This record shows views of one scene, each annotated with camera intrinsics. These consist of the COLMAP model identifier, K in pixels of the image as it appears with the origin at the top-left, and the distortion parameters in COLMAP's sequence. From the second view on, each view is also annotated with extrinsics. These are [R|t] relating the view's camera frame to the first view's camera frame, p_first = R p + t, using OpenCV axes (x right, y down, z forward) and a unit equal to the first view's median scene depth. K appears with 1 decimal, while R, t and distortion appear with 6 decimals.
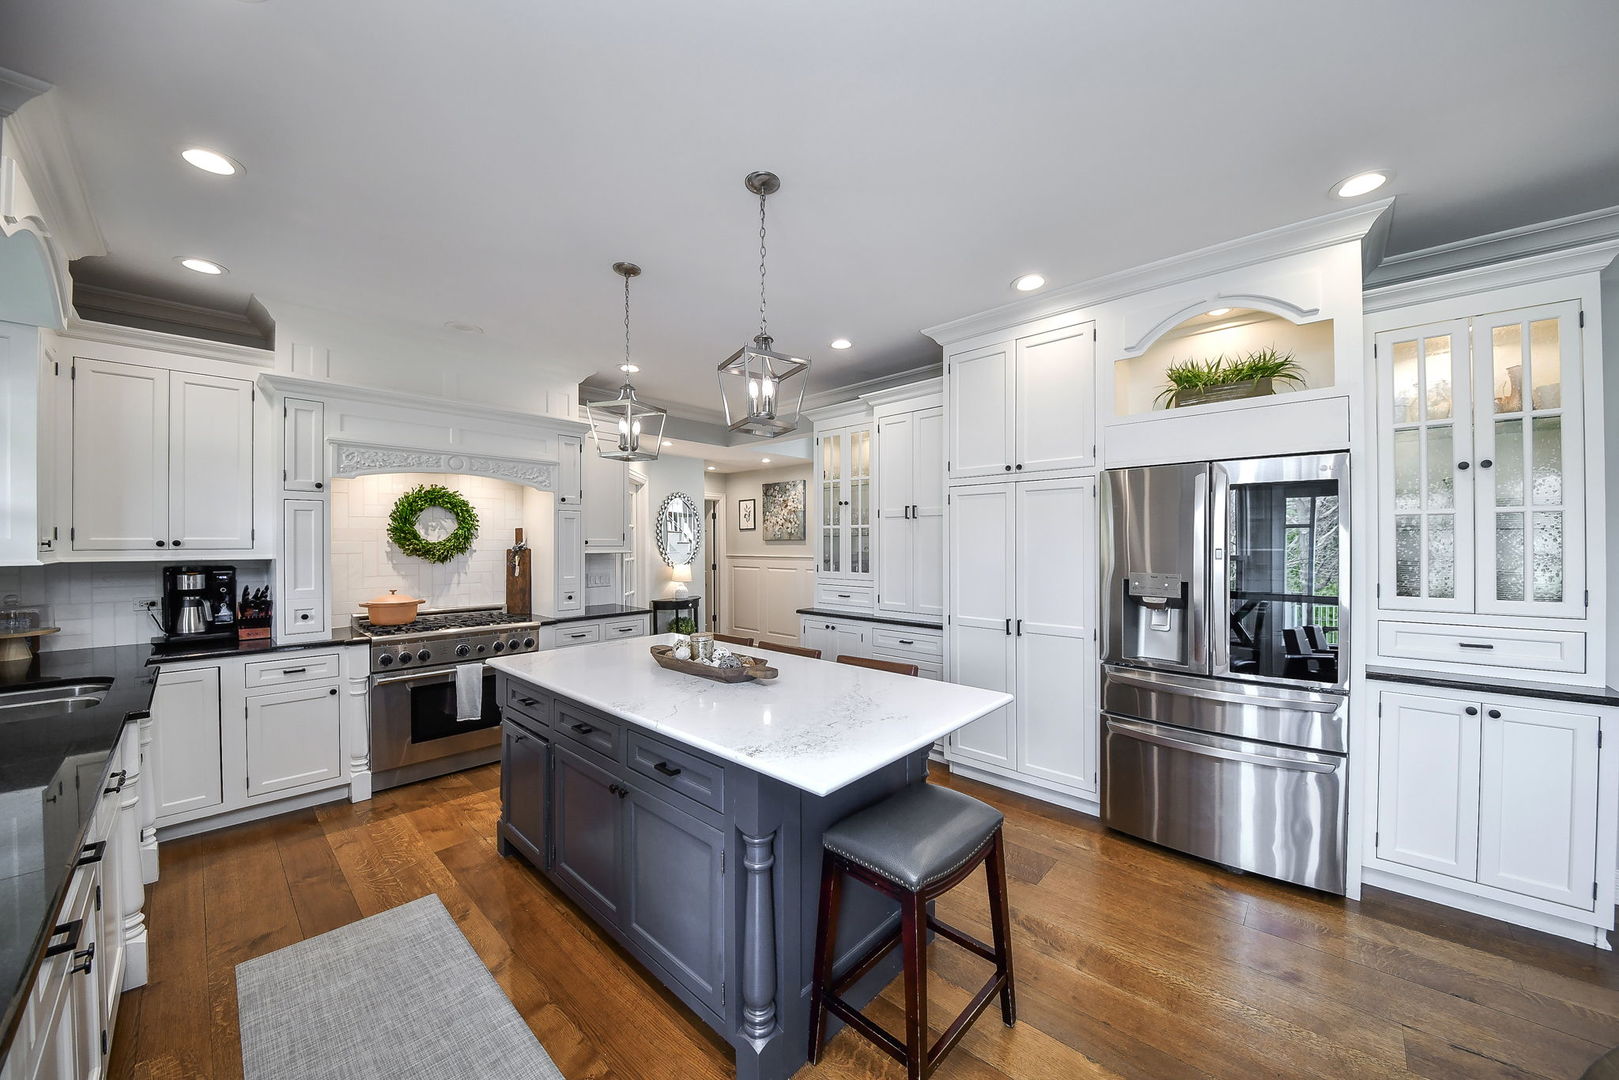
lens RADIAL K [[585.8, 0, 810.6], [0, 585.8, 542.8], [0, 0, 1]] dist [-0.000683, -0.000263]
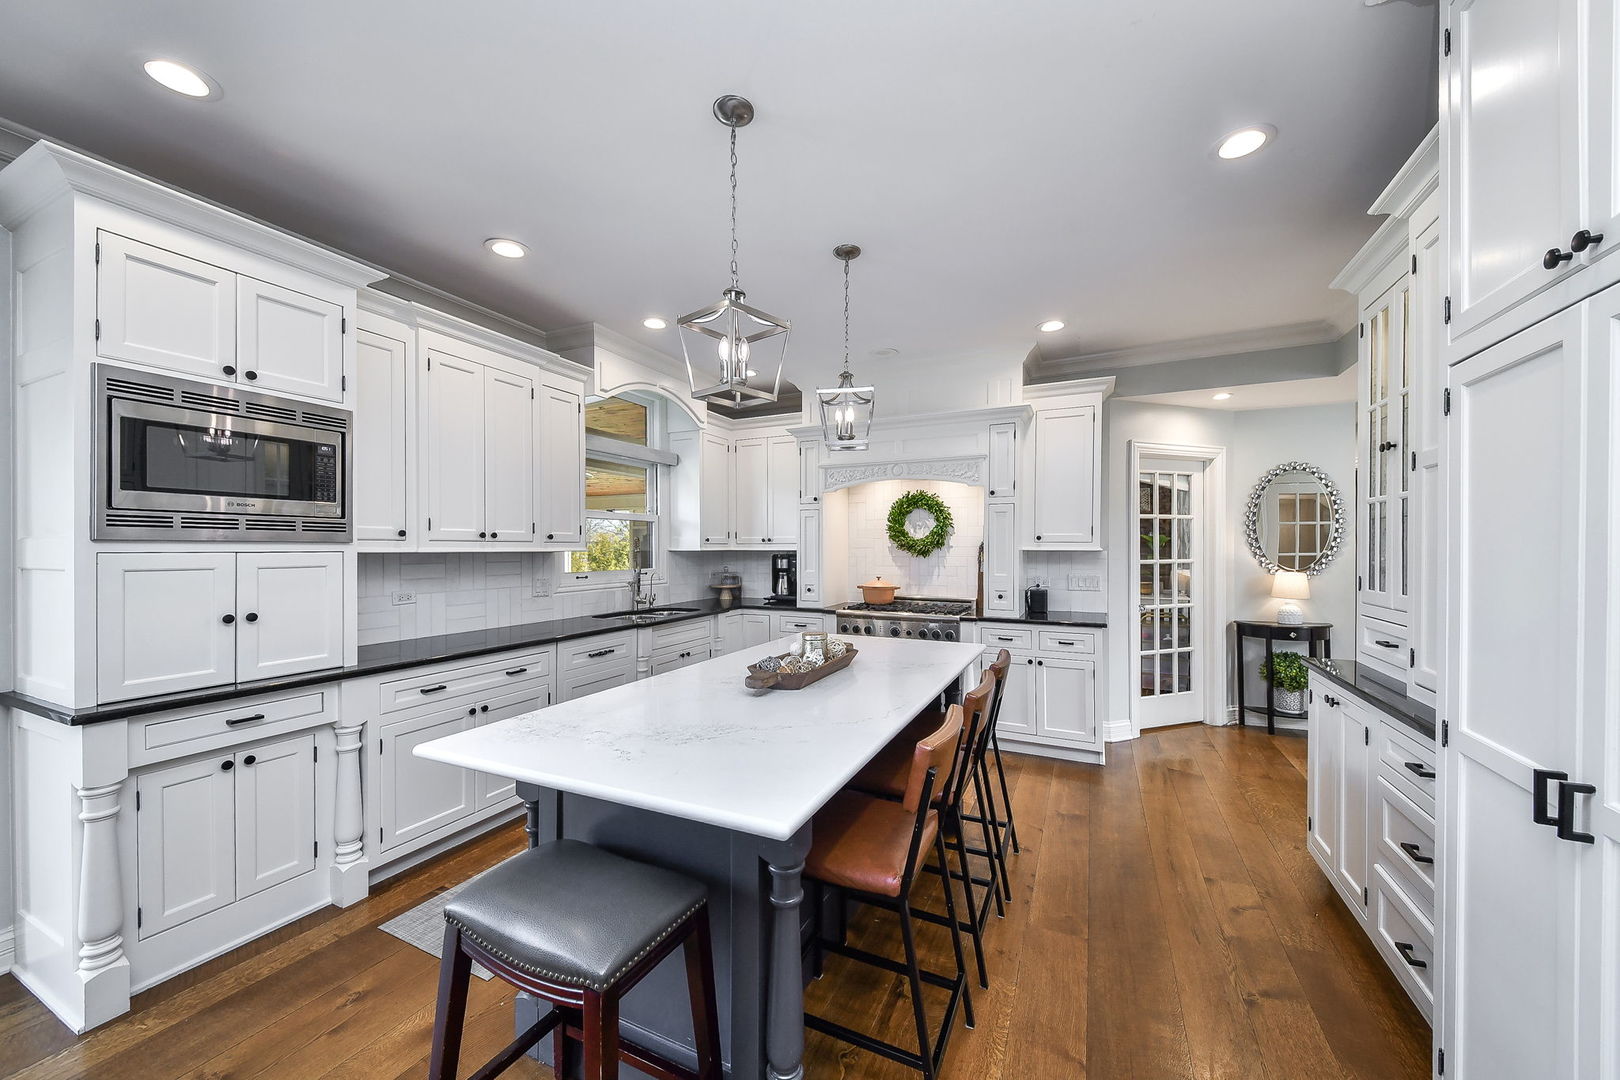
lens RADIAL K [[586.2, 0, 804.8], [0, 586.2, 551.7], [0, 0, 1]] dist [-0.000683, -0.000263]
pose [[0.276041, 0.010041, -0.961093, 0.427832], [-0.002146, 0.999949, 0.009831, 0.013968], [0.961143, -0.000651, 0.276049, 0.471137]]
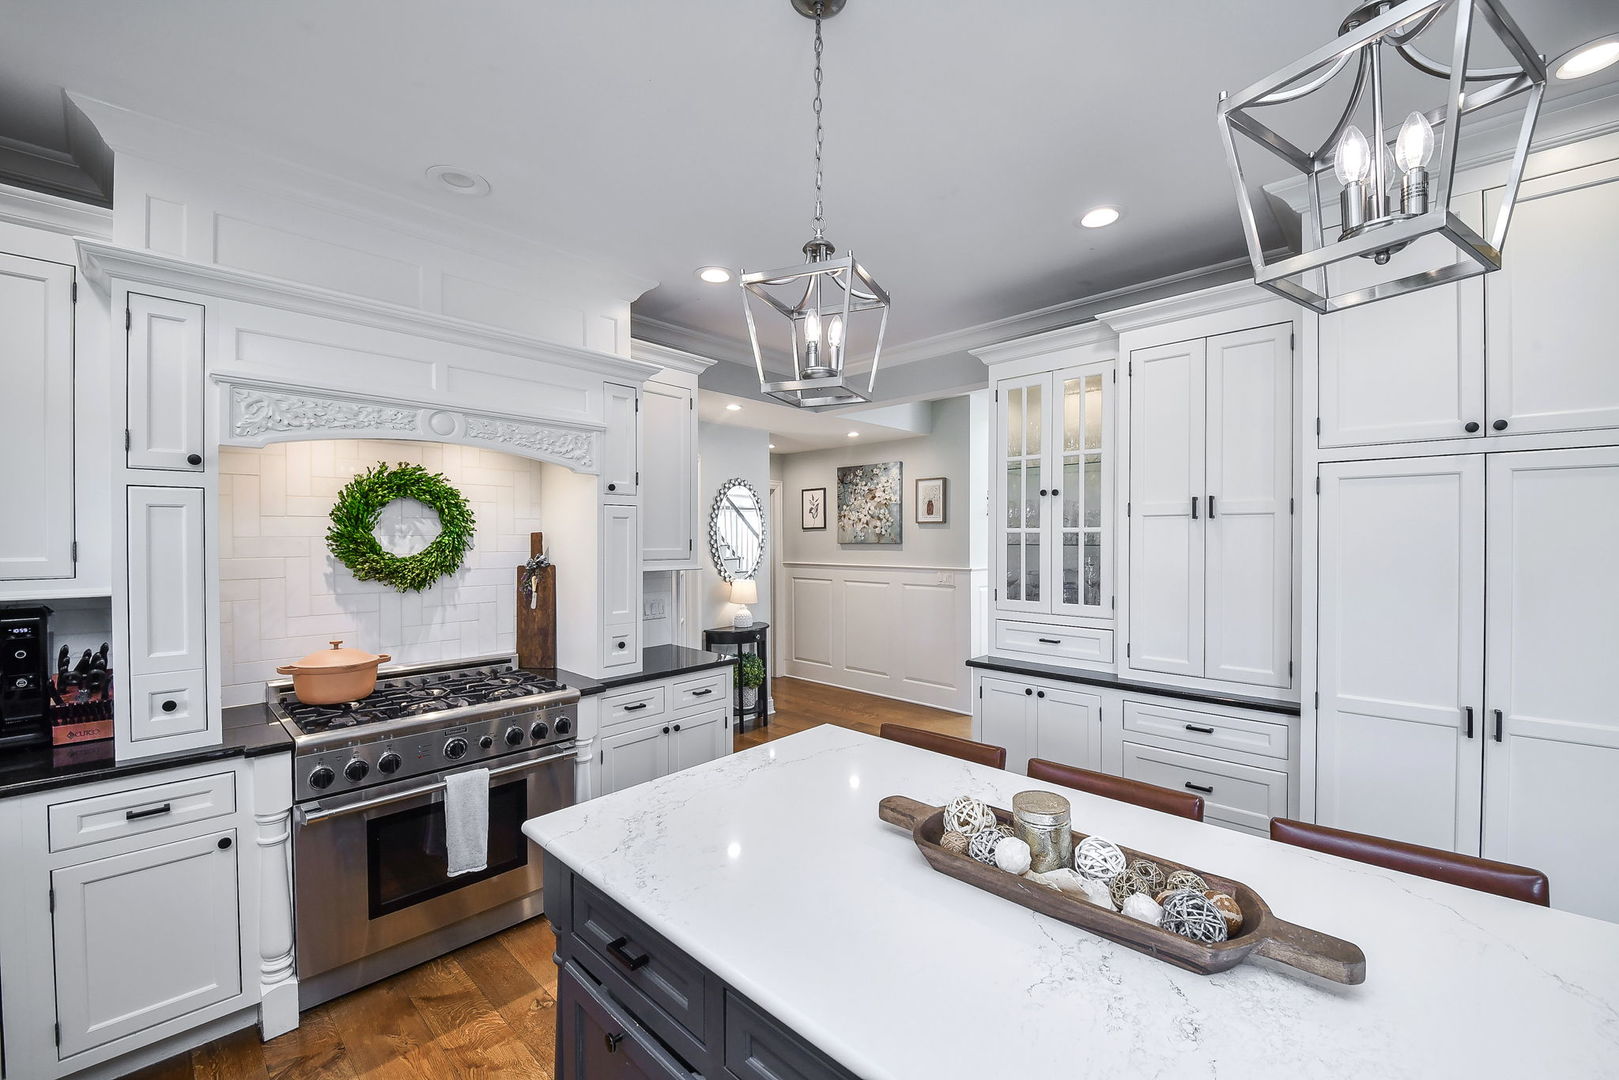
lens RADIAL K [[649.7, 0, 801.0], [0, 649.7, 543.5], [0, 0, 1]] dist [-0.005509, -0.001208]
pose [[0.999928, 0.000831, -0.012001, -0.227533], [-0.000731, 0.999965, 0.008367, -0.021344], [0.012008, -0.008358, 0.999893, 0.338865]]
